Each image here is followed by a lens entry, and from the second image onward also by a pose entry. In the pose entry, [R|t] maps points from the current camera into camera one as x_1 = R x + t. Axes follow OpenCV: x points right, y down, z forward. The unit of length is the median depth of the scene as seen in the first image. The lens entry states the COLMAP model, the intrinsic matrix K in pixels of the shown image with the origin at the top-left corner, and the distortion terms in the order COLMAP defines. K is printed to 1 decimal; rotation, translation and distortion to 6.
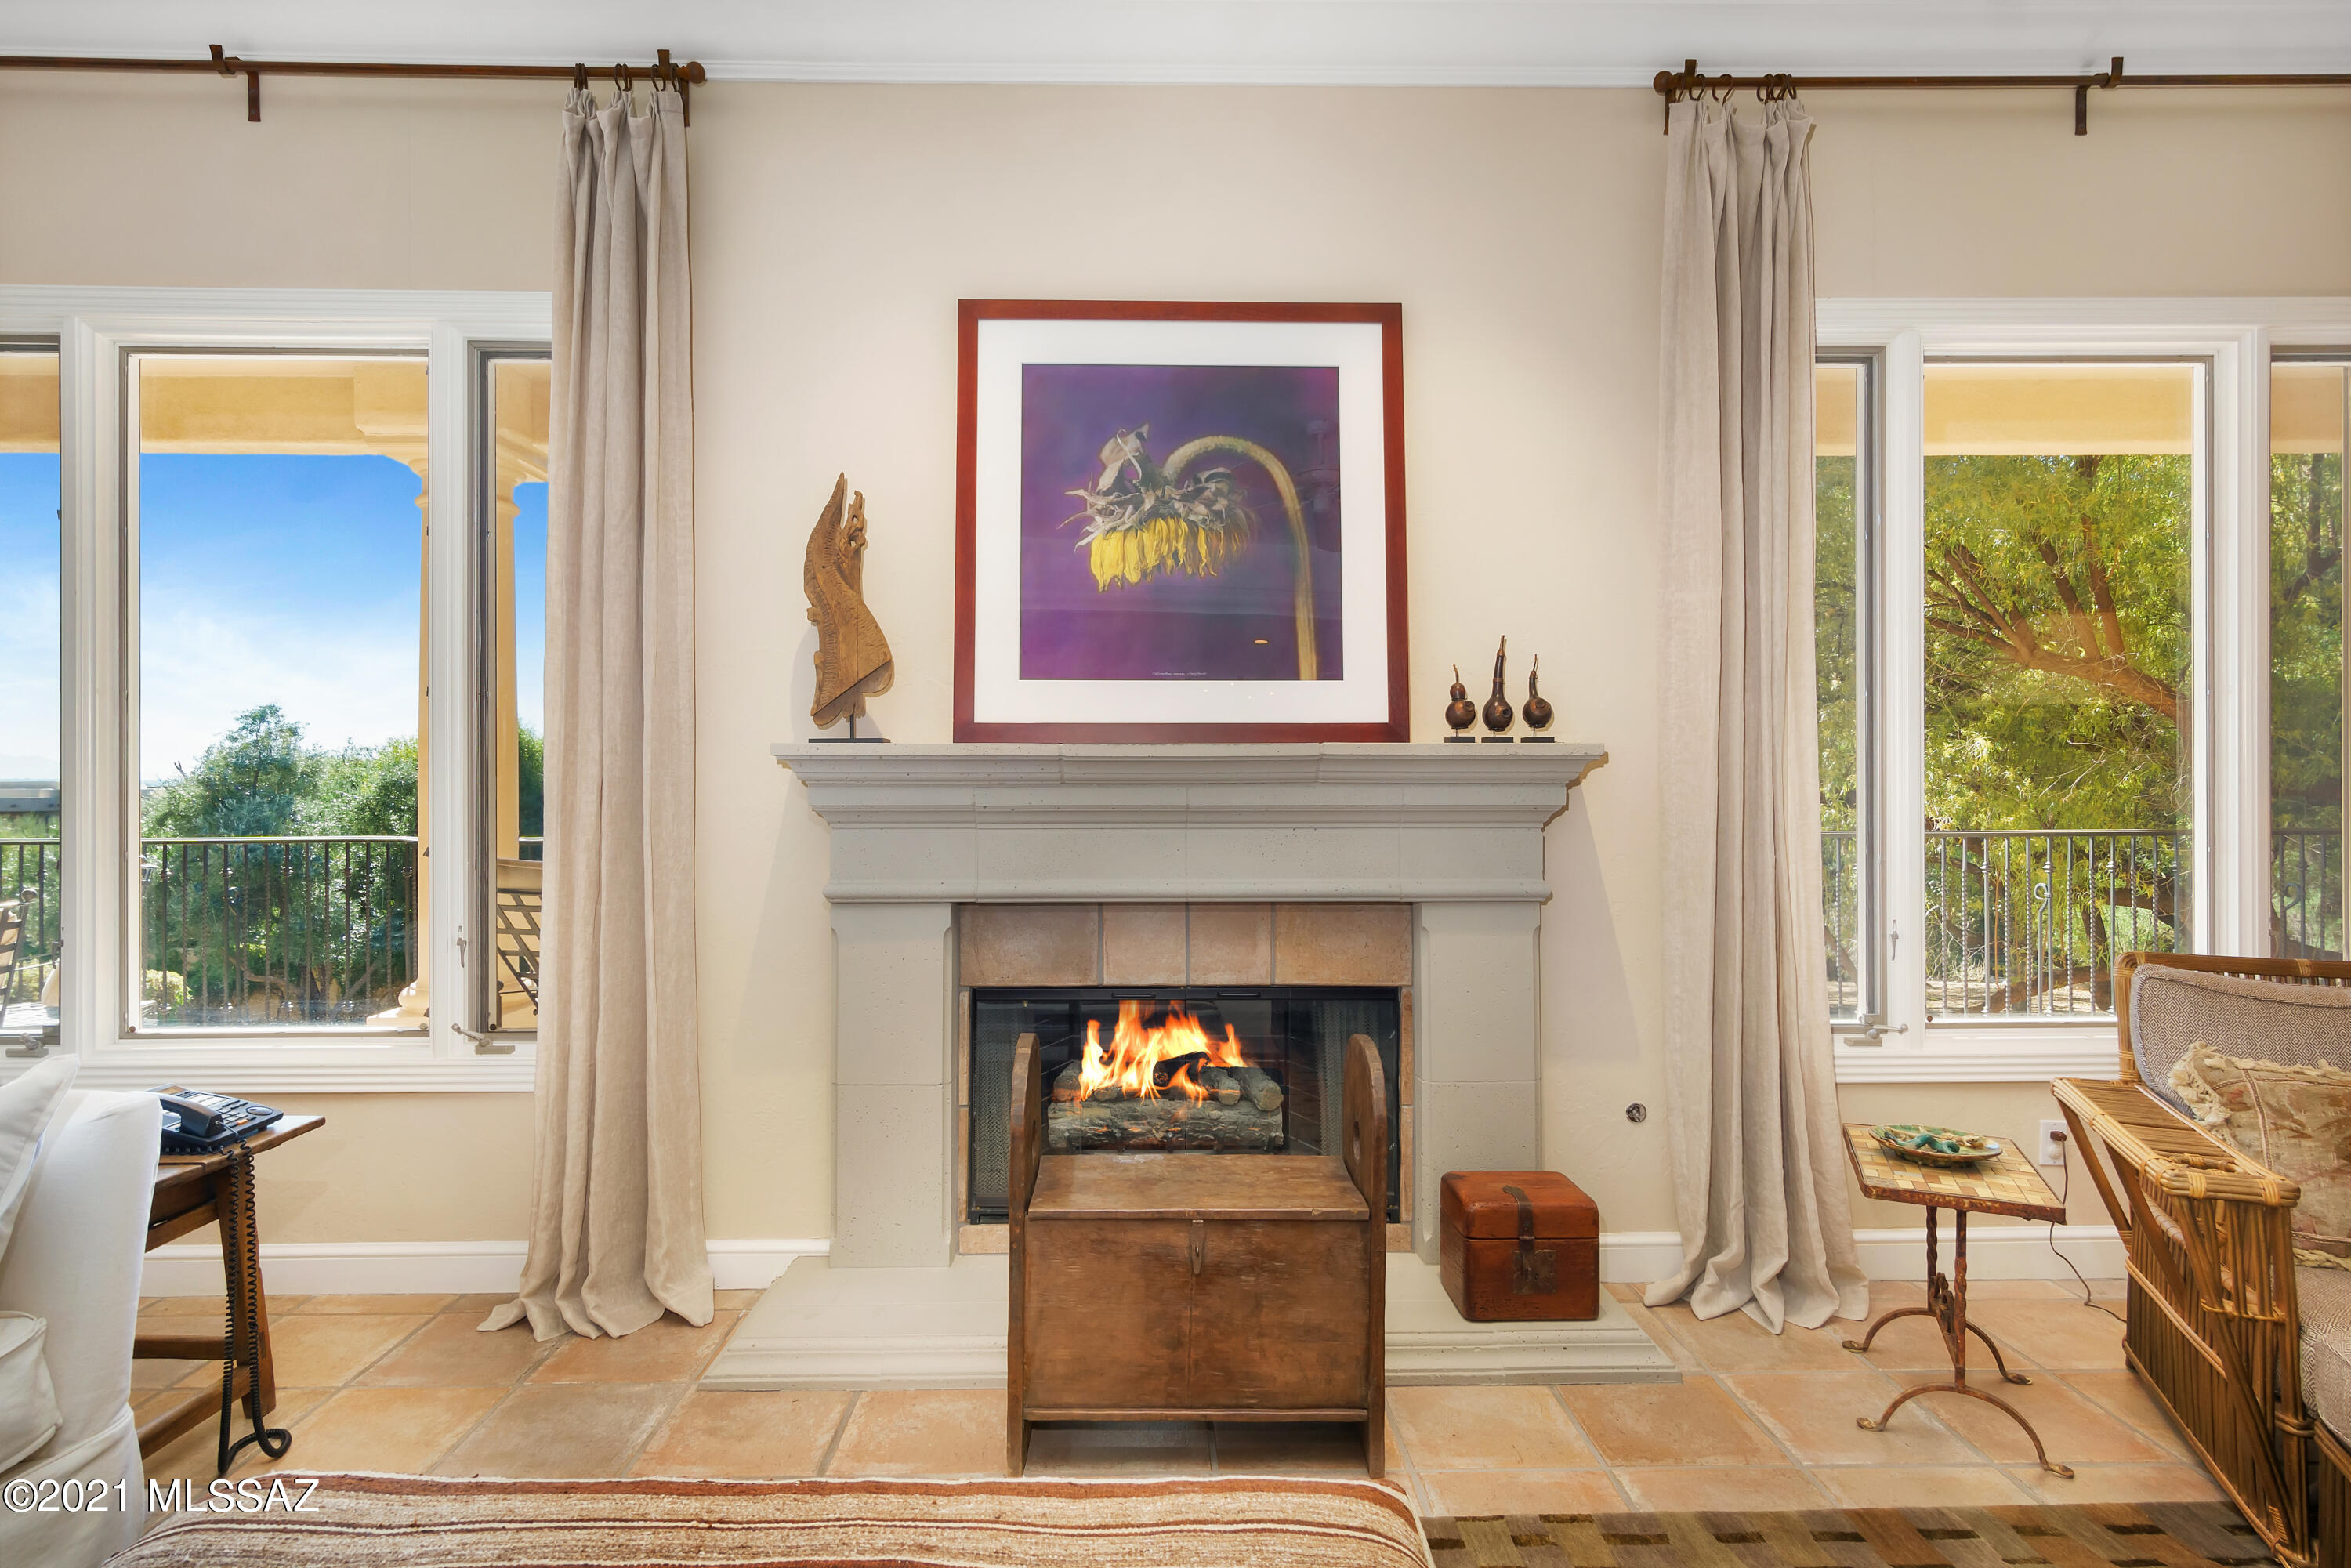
lens RADIAL K [[1251.2, 0, 1138.2], [0, 1251.2, 788.9], [0, 0, 1]] dist [0.004319, 0.001734]
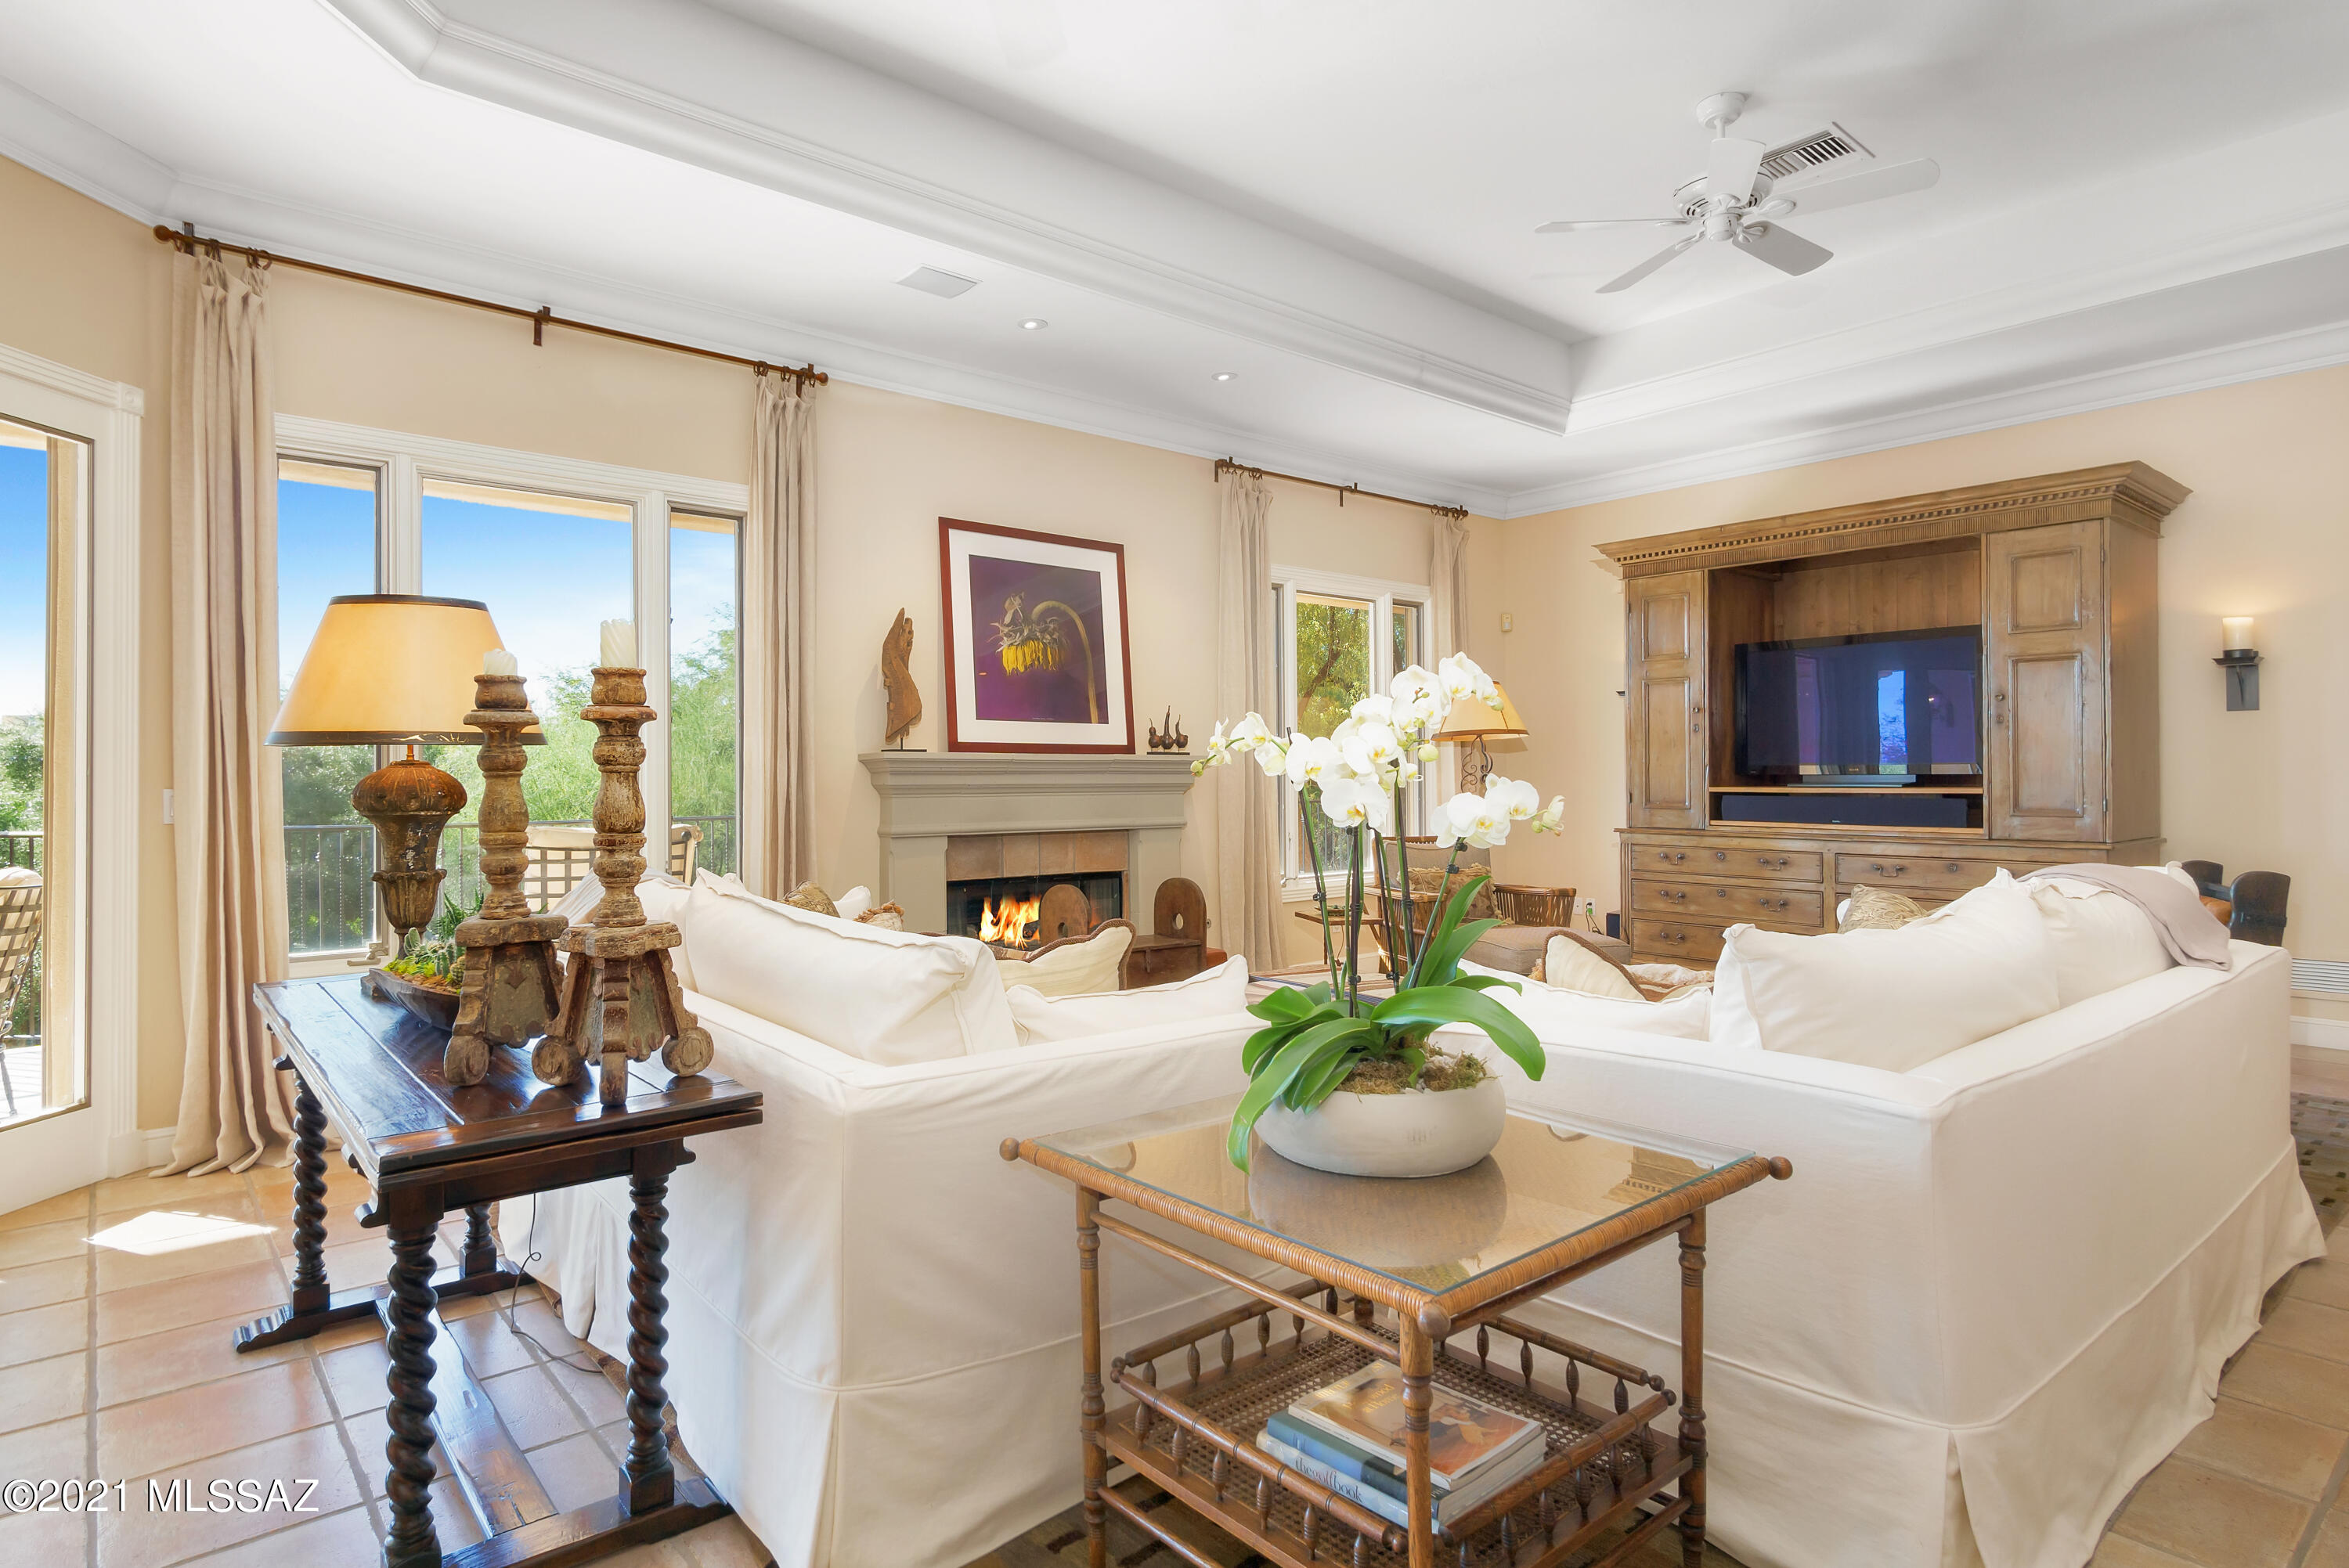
lens RADIAL K [[1250.0, 0, 1137.2], [0, 1250.0, 788.9], [0, 0, 1]] dist [0.004319, 0.001734]
pose [[0.784741, -0.007544, 0.619778, -1.089992], [0.005428, 0.999971, 0.005299, 0.010628], [-0.619800, -0.000794, 0.784759, -0.667931]]
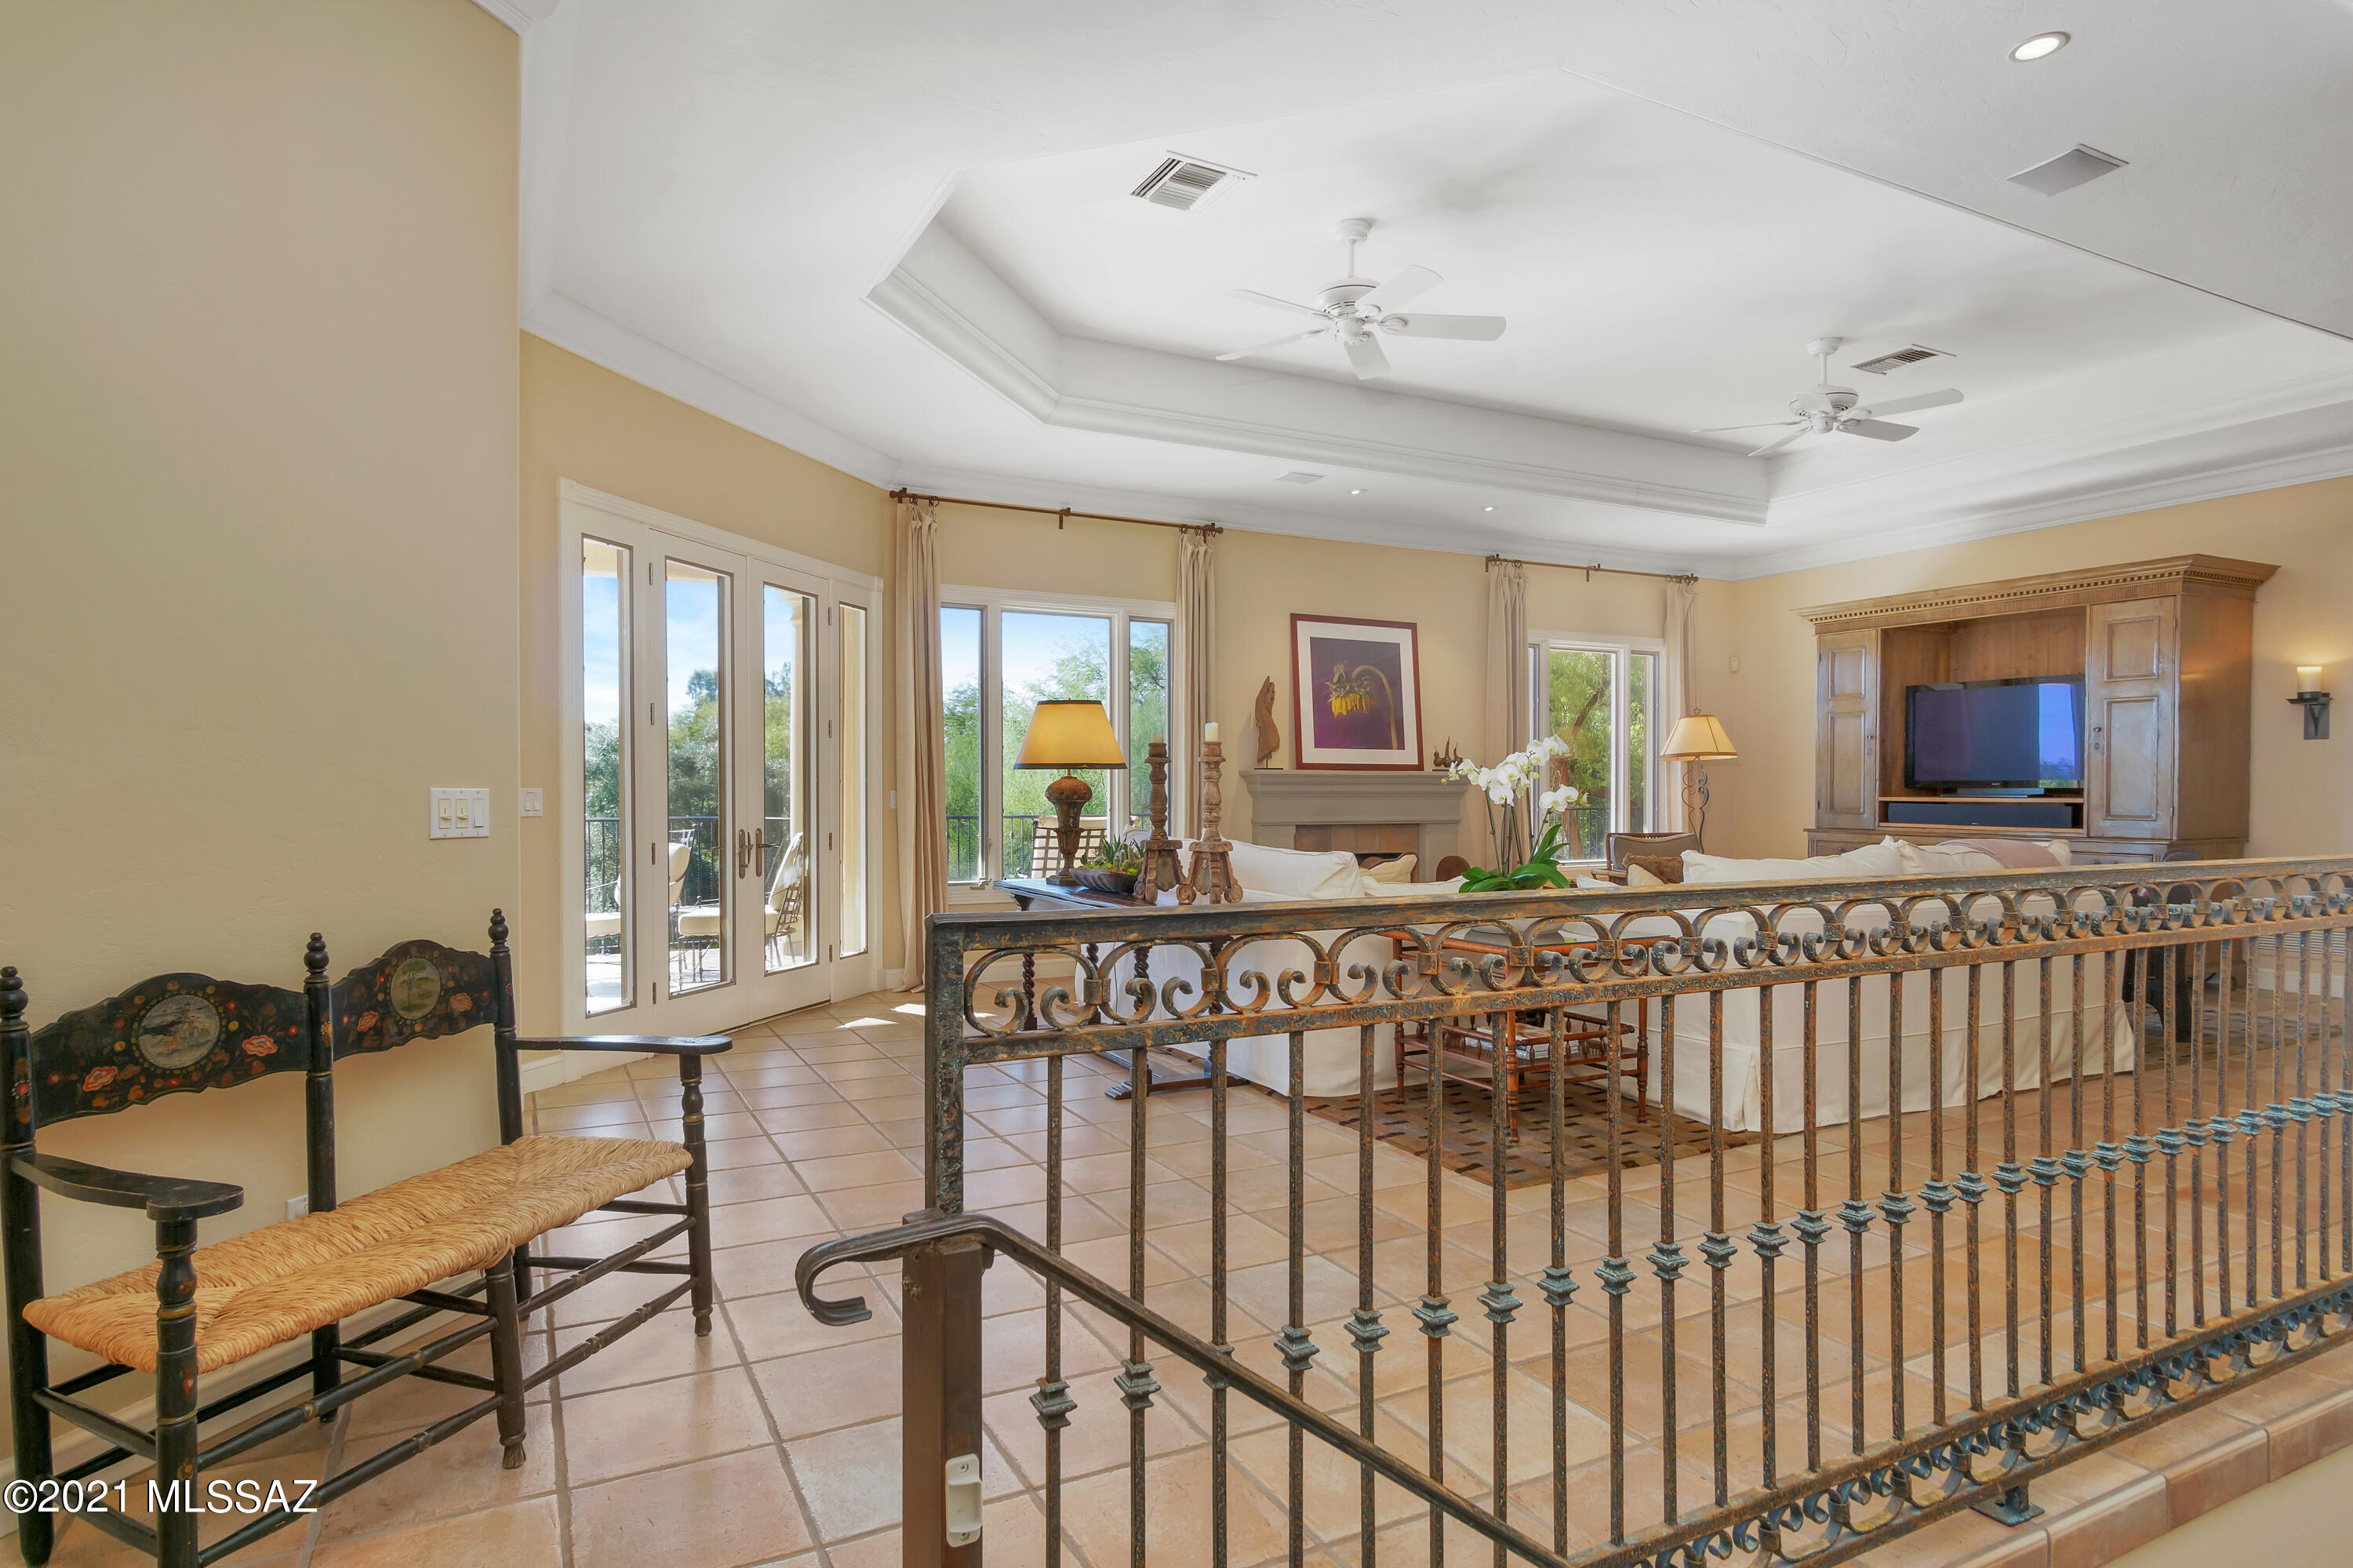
lens RADIAL K [[1252.3, 0, 1139.2], [0, 1252.3, 788.9], [0, 0, 1]] dist [0.004319, 0.001734]
pose [[0.905479, 0.002784, 0.424382, -1.671931], [-0.001097, 0.999990, -0.004219, 0.019492], [-0.424390, 0.003354, 0.905473, -1.431891]]
